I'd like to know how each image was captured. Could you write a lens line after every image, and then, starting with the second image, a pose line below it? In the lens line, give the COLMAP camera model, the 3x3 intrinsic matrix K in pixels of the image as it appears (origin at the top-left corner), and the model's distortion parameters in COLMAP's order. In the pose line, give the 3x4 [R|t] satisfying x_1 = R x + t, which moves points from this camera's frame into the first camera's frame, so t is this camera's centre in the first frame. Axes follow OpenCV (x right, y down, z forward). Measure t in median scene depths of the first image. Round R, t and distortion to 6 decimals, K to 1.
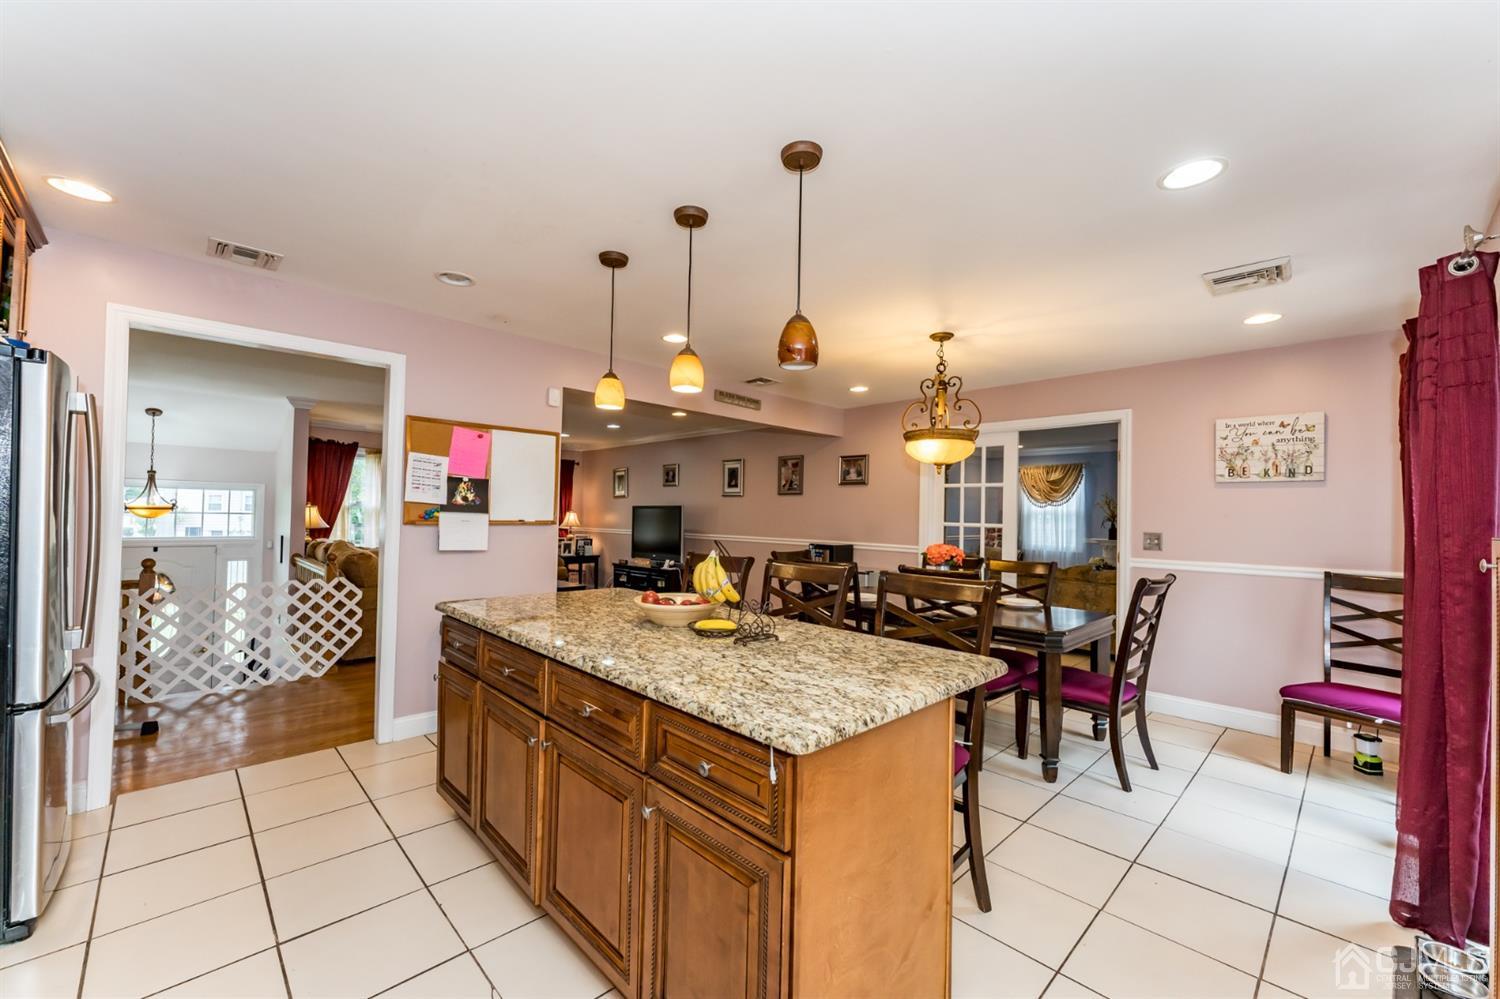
lens RADIAL K [[595.4, 0, 743.0], [0, 595.4, 503.9], [0, 0, 1]] dist [0.001165, -0.000278]
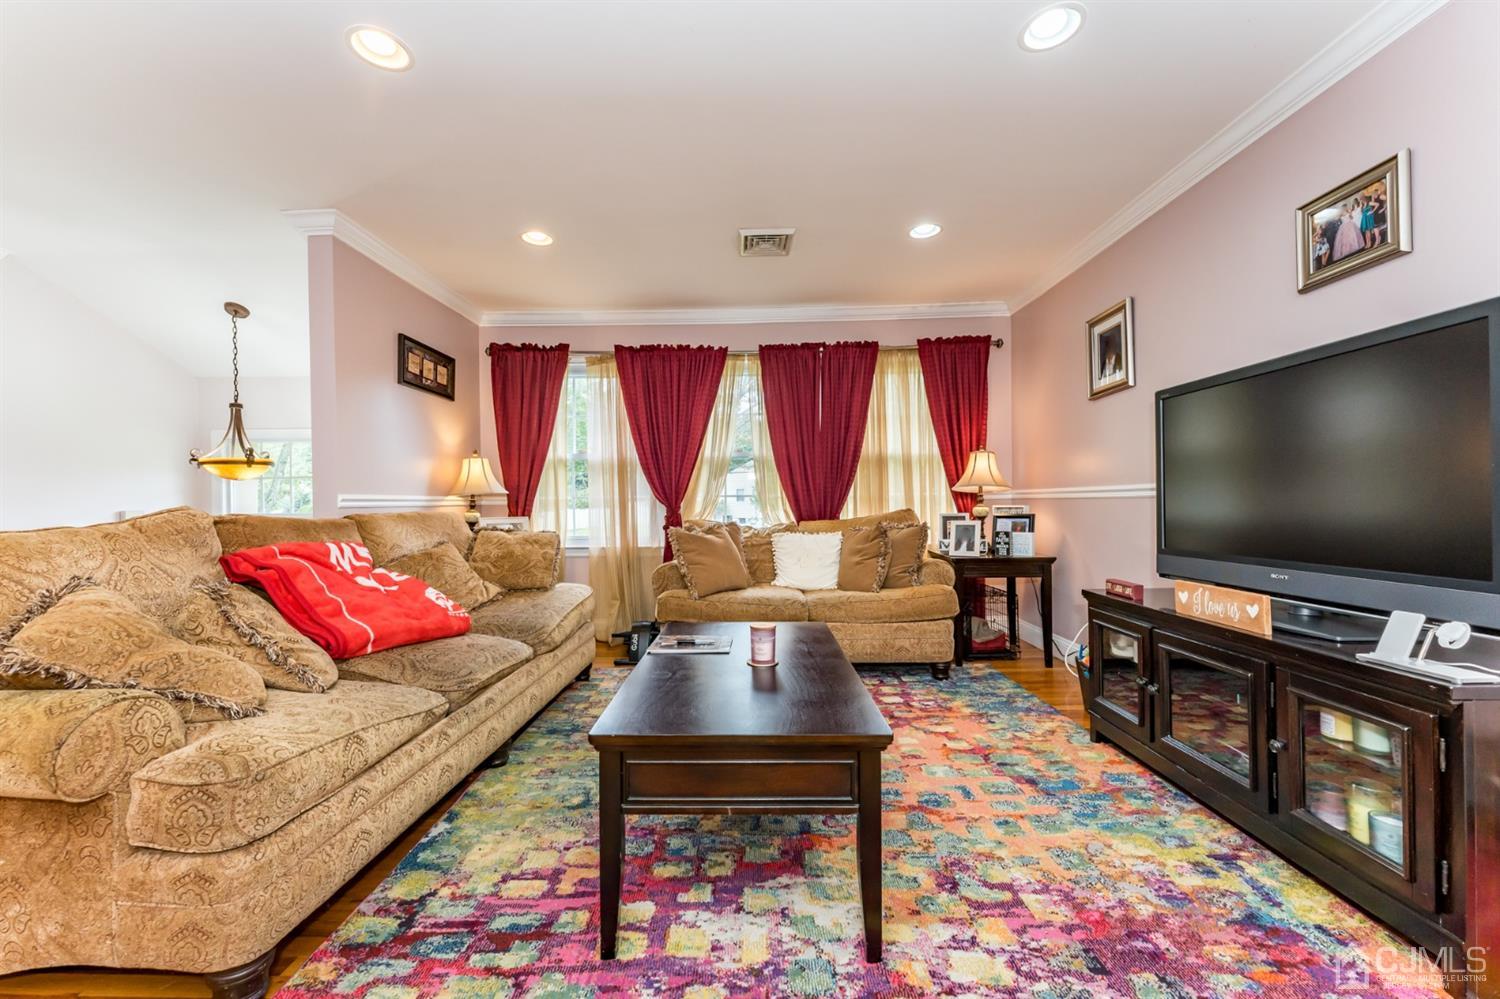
lens RADIAL K [[595.4, 0, 743.0], [0, 595.4, 503.9], [0, 0, 1]] dist [0.001165, -0.000278]
pose [[0.708531, -0.025611, -0.705215, -0.137952], [0.039763, 0.999202, 0.003662, 0.052160], [0.704559, -0.030636, 0.708984, 0.720905]]
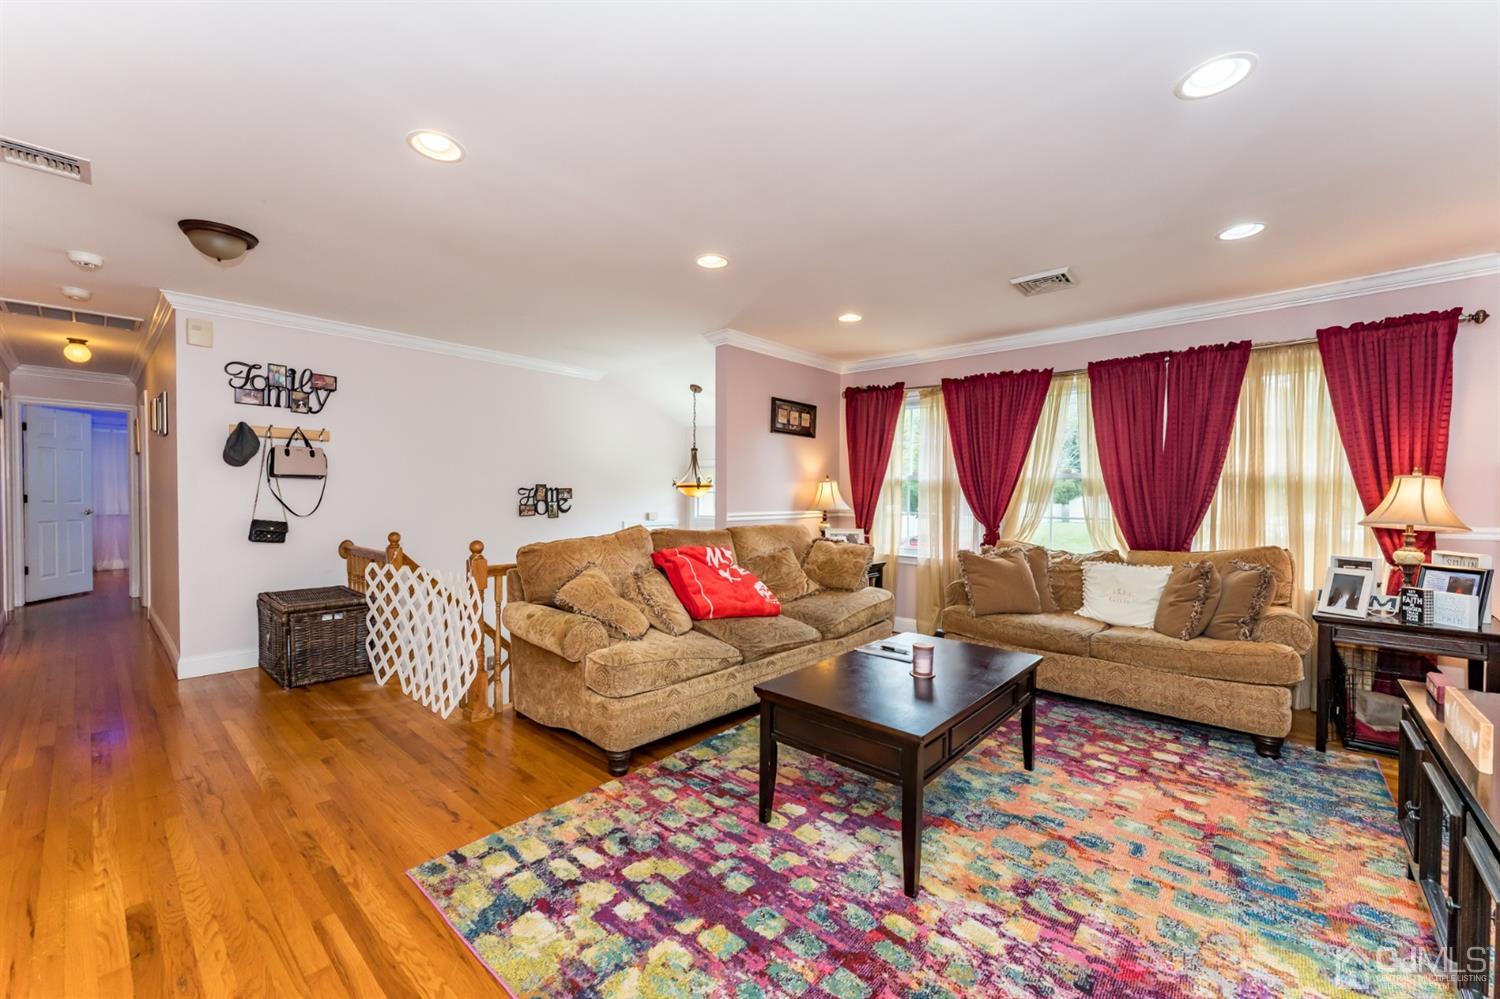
lens RADIAL K [[595.4, 0, 743.0], [0, 595.4, 503.9], [0, 0, 1]] dist [0.001165, -0.000278]
pose [[0.071620, -0.001092, -0.997431, -0.004091], [0.013458, 0.999909, -0.000129, 0.028548], [0.997341, -0.013414, 0.071628, 0.783074]]
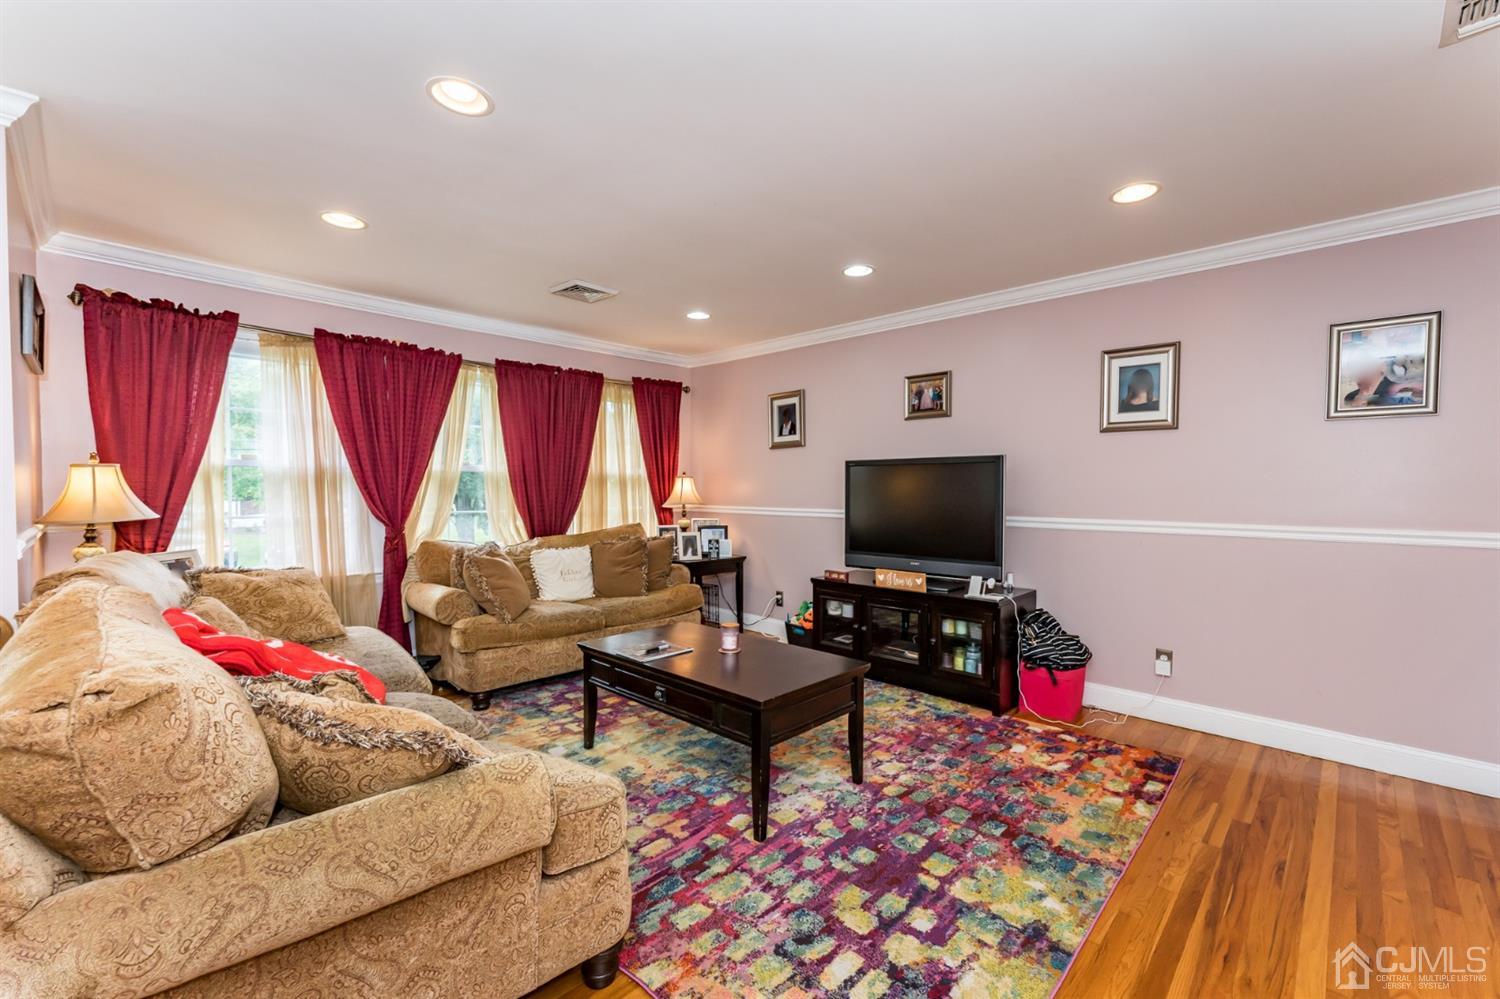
lens RADIAL K [[625.0, 0, 783.2], [0, 625.0, 504.3], [0, 0, 1]] dist [0.000766, 0.000010]
pose [[0.997602, -0.017271, 0.067027, -0.296690], [0.013979, 0.998687, 0.049274, 0.014533], [-0.067790, -0.048219, 0.996534, 0.533123]]
